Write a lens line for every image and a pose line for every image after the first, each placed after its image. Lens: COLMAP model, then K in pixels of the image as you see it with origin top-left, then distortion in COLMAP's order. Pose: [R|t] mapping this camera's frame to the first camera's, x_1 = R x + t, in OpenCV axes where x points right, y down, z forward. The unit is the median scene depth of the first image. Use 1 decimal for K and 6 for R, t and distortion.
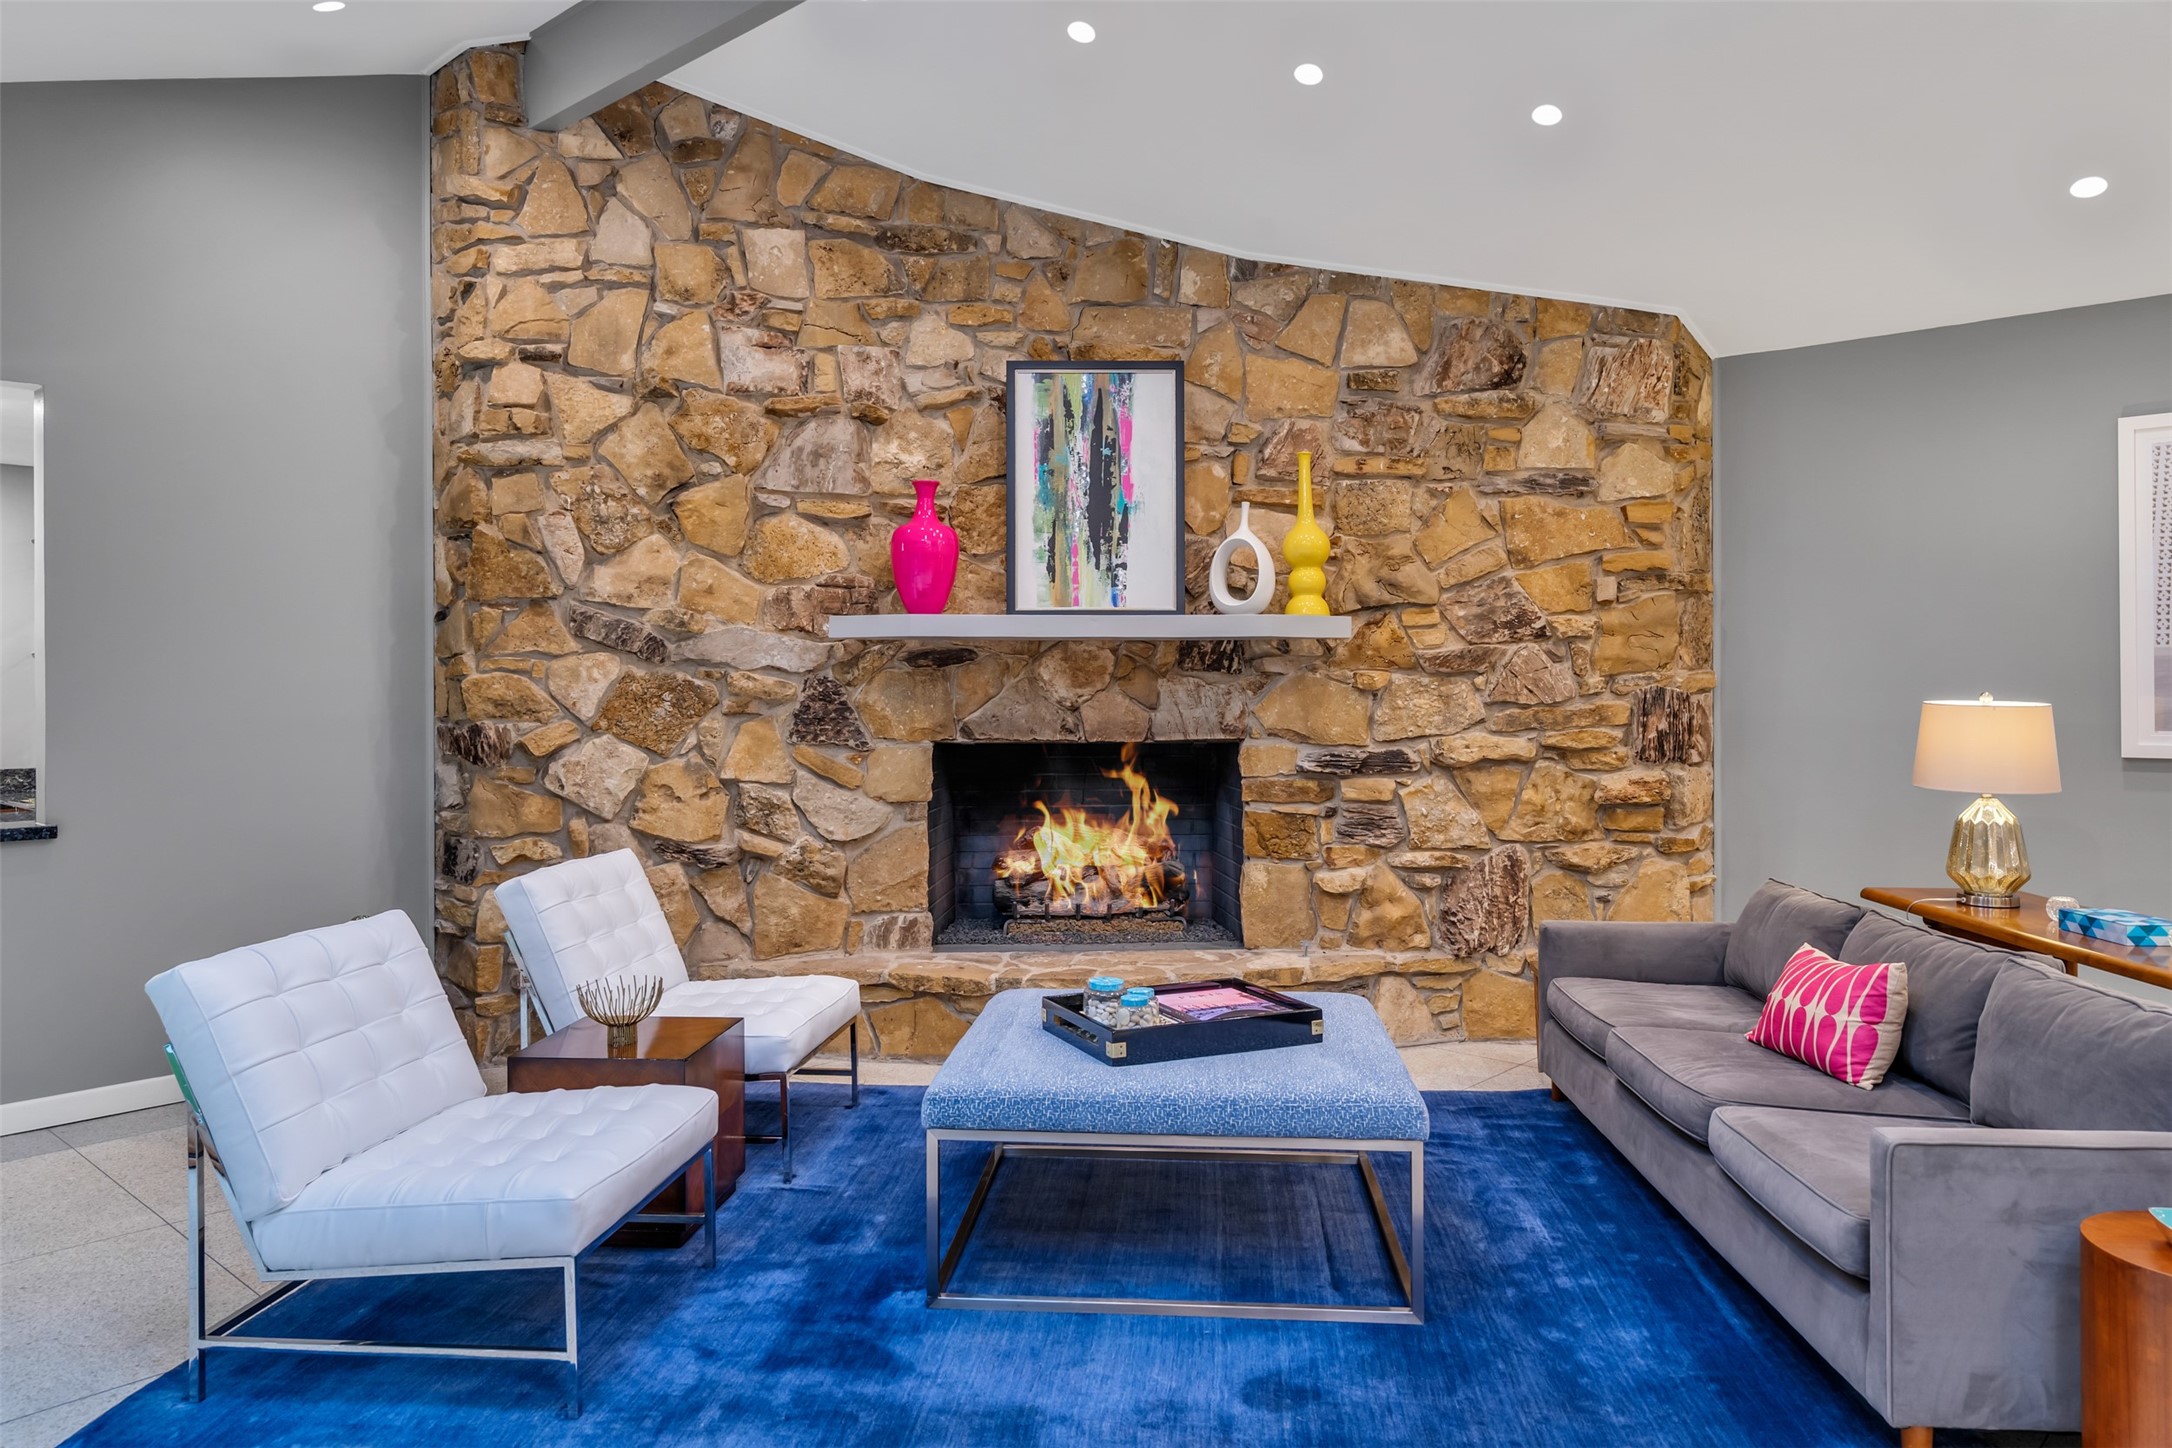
lens RADIAL K [[1443.7, 0, 1085.7], [0, 1443.7, 685.2], [0, 0, 1]] dist [0.007107, 0.000582]
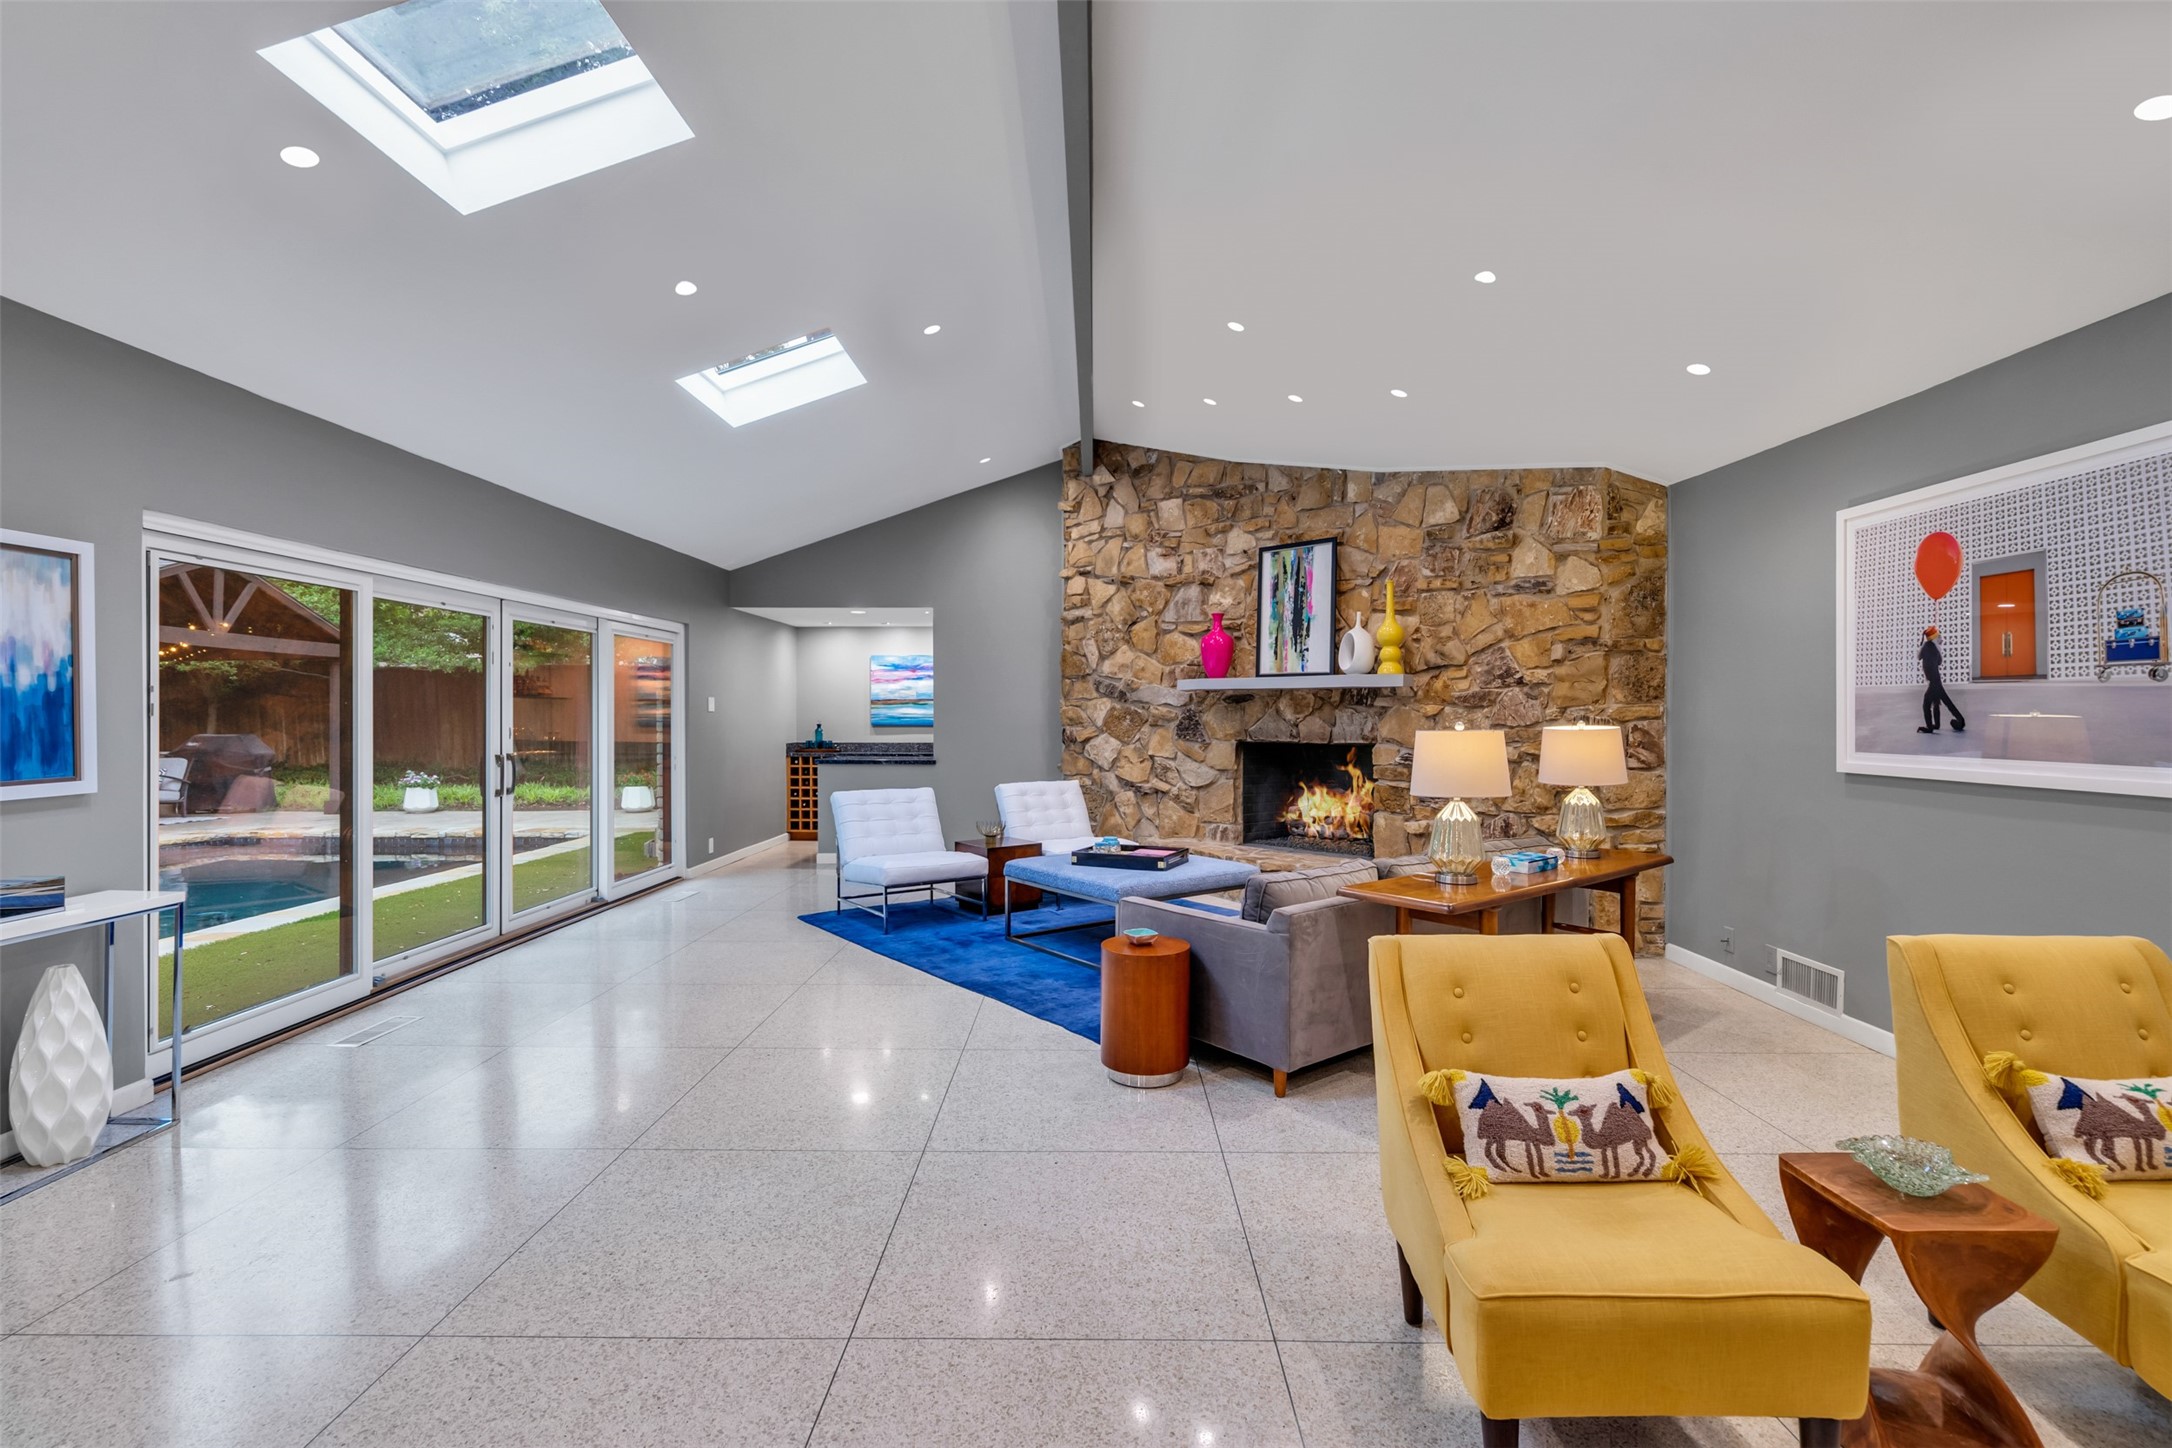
lens RADIAL K [[988.2, 0, 1086.0], [0, 988.2, 724.0], [0, 0, 1]] dist [-0.010562, 0.006193]
pose [[0.671822, 0.012754, -0.740602, 0.792981], [-0.001412, 0.999872, 0.015938, -0.005752], [0.740711, -0.009662, 0.671754, -0.082122]]
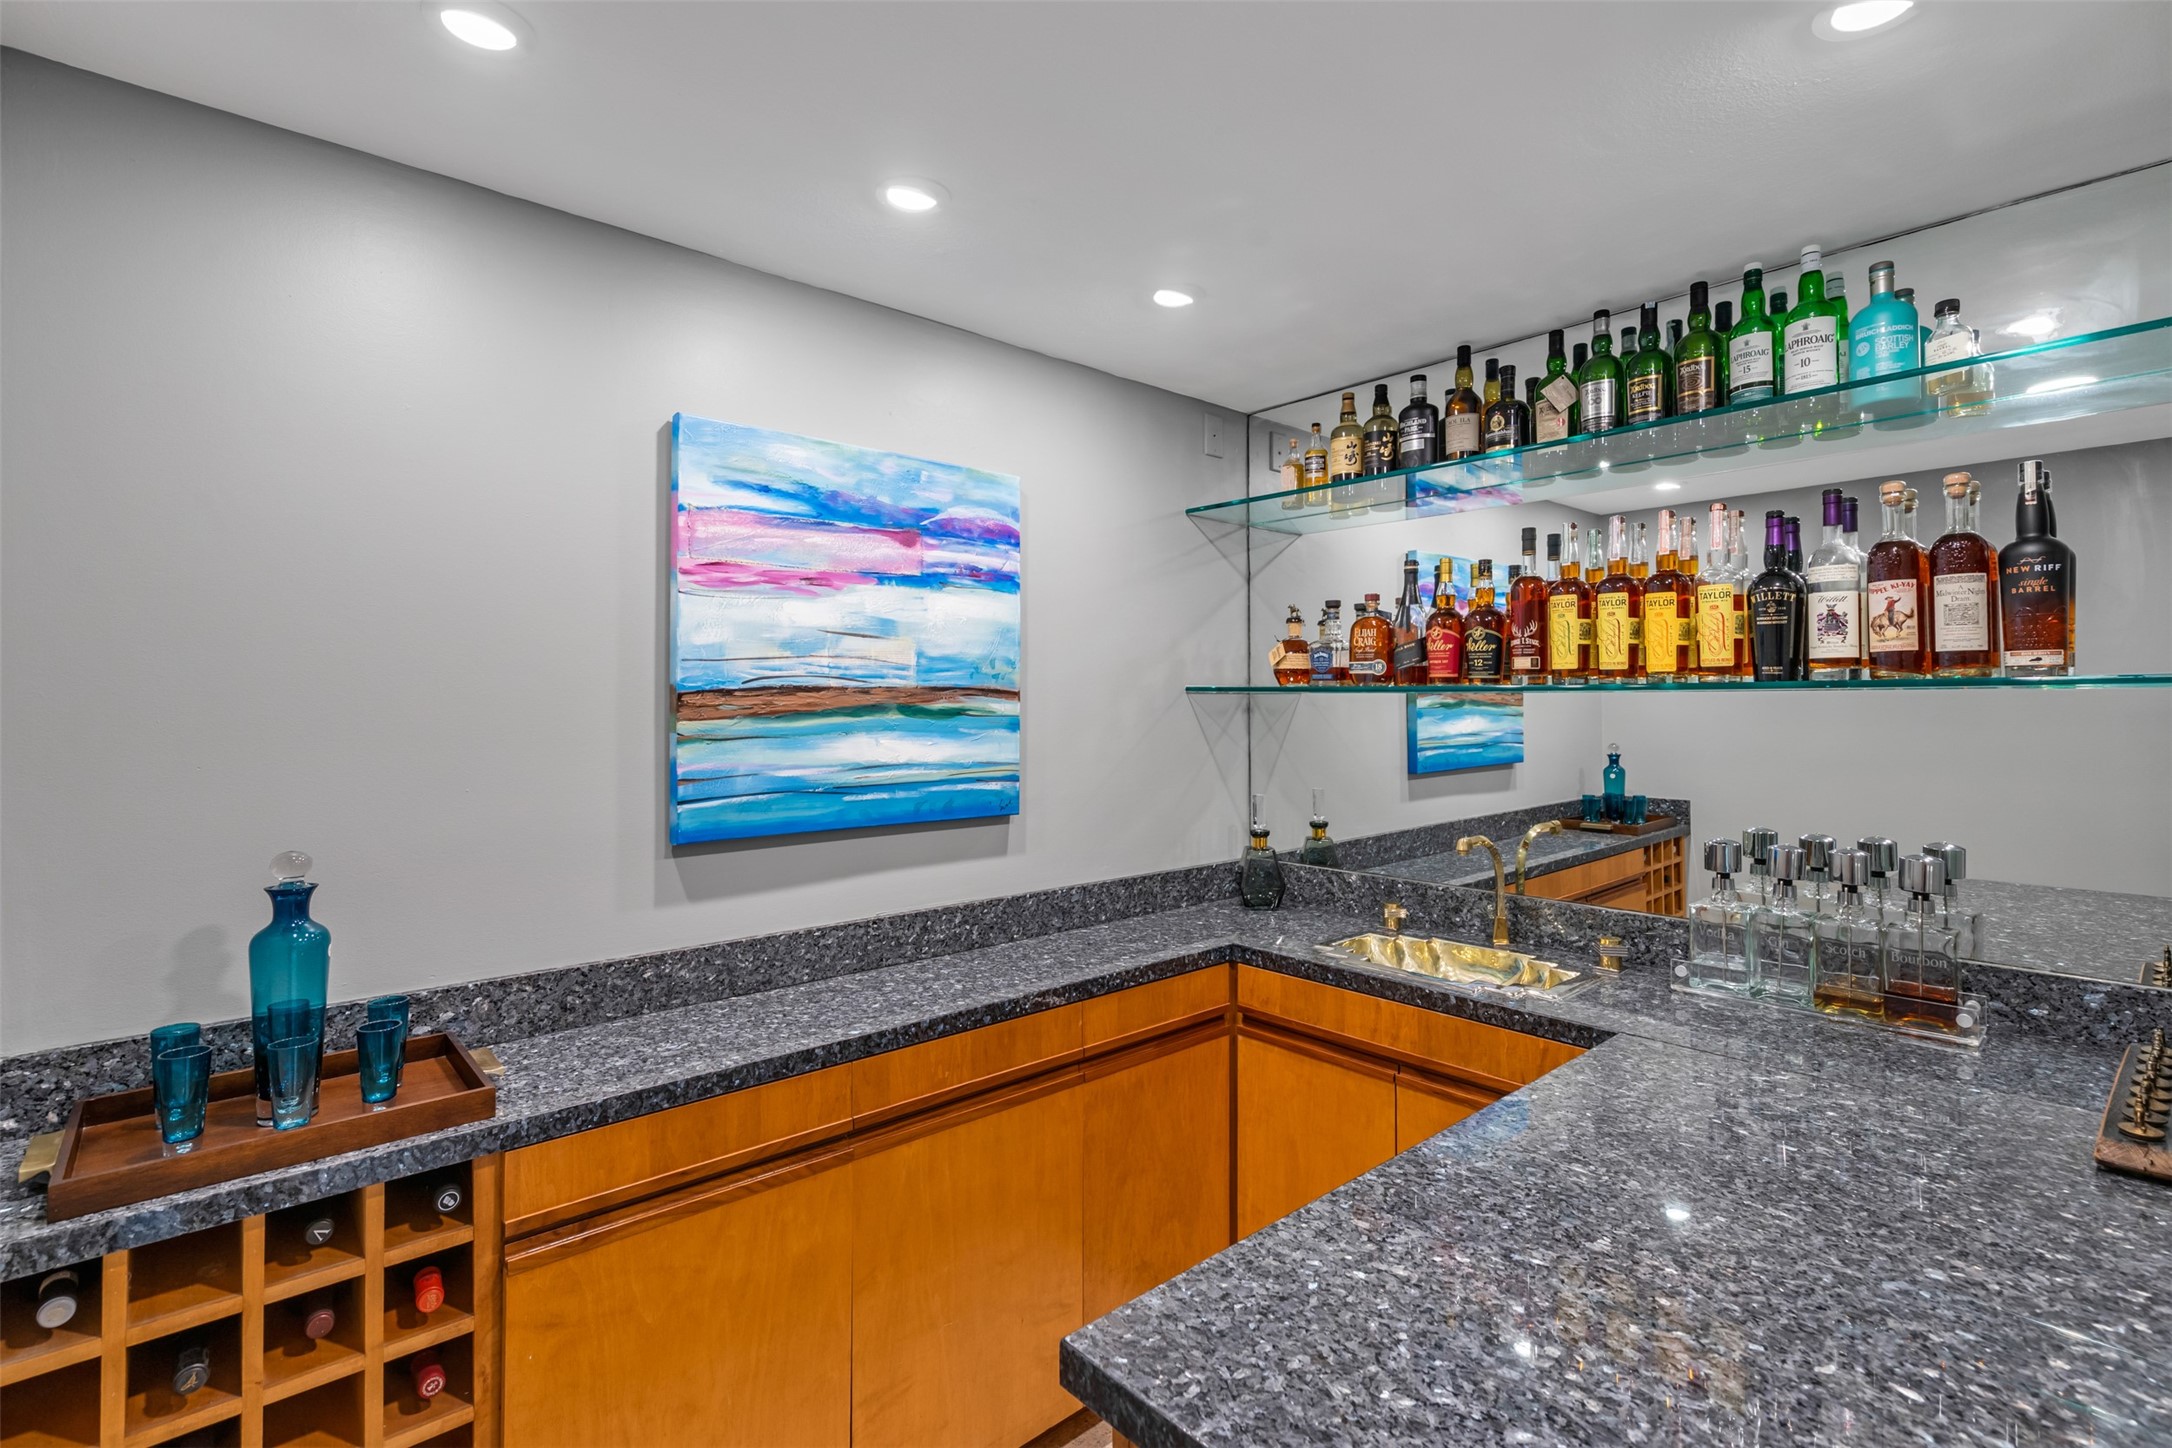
lens RADIAL K [[1006.6, 0, 1096.1], [0, 1006.6, 701.4], [0, 0, 1]] dist [0.001082, 0.000182]
pose [[0.995134, 0.004869, -0.098415, -0.820232], [-0.004823, 0.999988, 0.000700, -0.018827], [0.098417, -0.000222, 0.995145, 0.629105]]
